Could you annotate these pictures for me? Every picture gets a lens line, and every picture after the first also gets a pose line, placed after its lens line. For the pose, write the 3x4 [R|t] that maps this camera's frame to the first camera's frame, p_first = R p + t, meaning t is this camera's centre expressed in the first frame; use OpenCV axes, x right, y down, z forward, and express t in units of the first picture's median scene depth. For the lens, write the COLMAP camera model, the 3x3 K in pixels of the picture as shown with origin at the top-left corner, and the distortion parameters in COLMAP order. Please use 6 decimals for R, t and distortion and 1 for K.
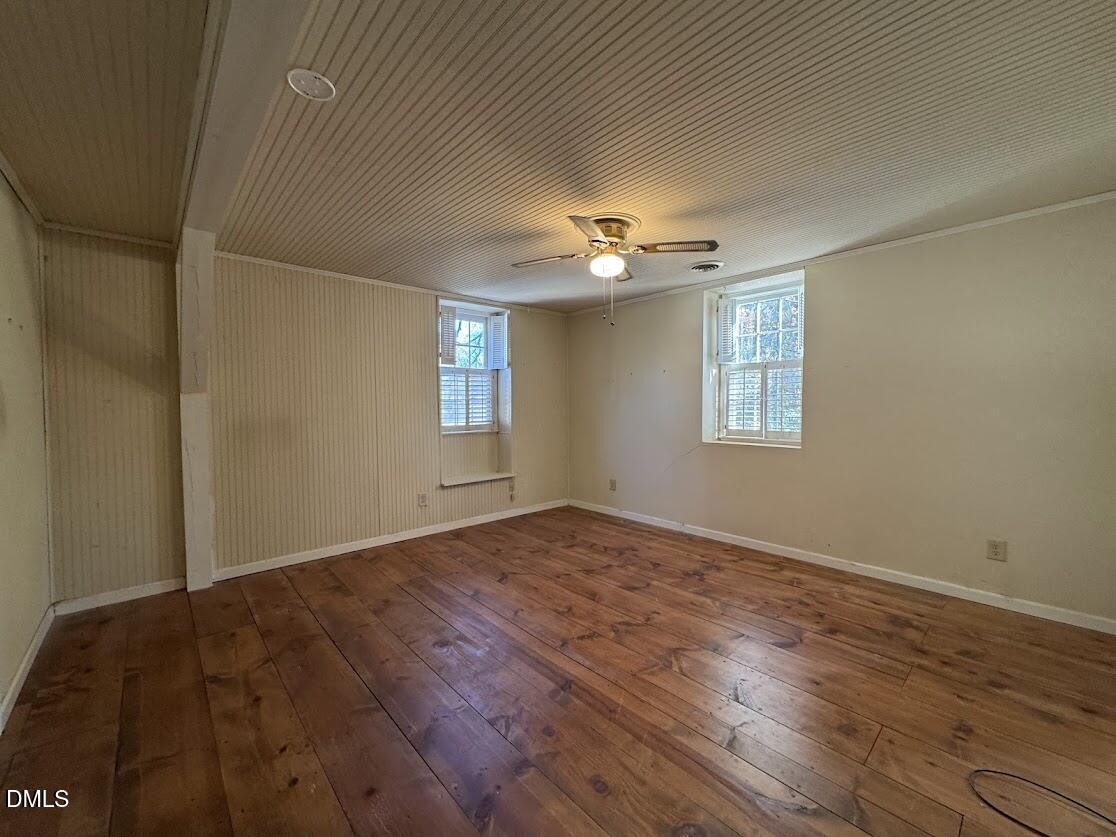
lens RADIAL K [[441.9, 0, 558.0], [0, 441.9, 418.5], [0, 0, 1]] dist [0.000442, 0.000119]
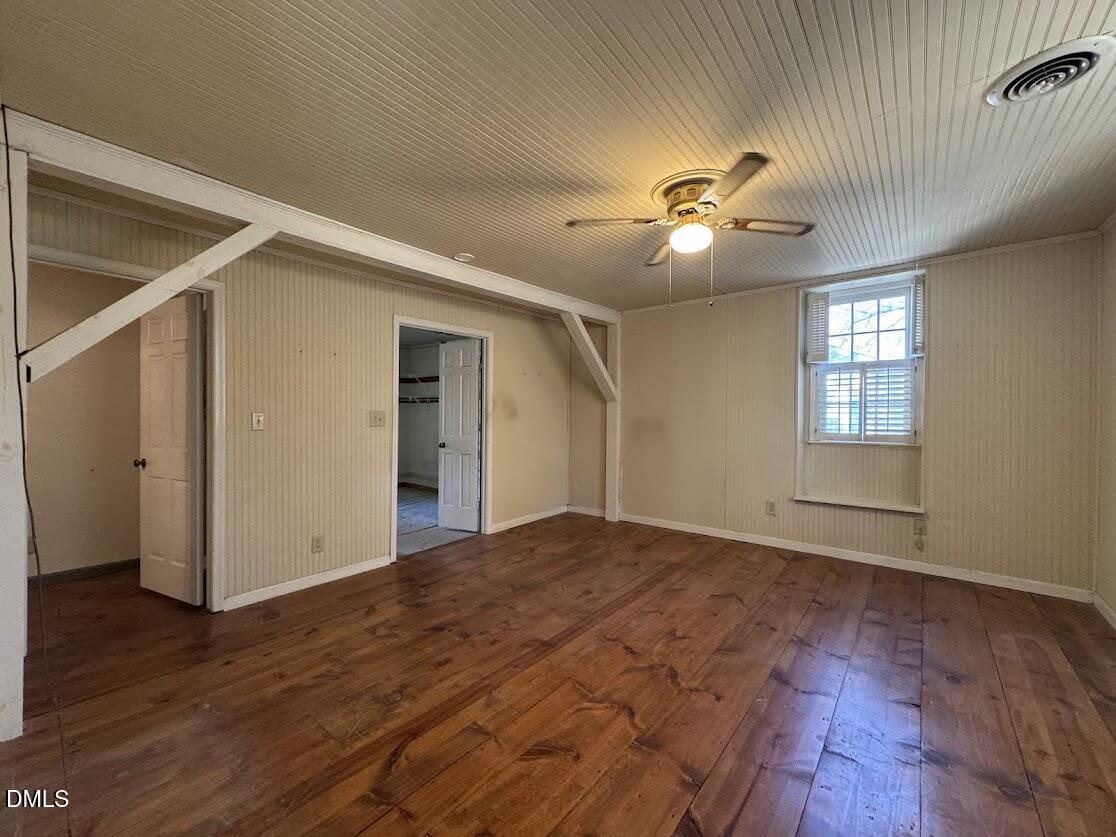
lens RADIAL K [[442.1, 0, 558.0], [0, 442.1, 418.5], [0, 0, 1]] dist [-0.000088, 0.000086]
pose [[0.142157, 0.016563, -0.989705, 0.666585], [-0.030762, 0.999451, 0.012307, -0.007633], [0.989366, 0.028695, 0.142589, 0.476693]]
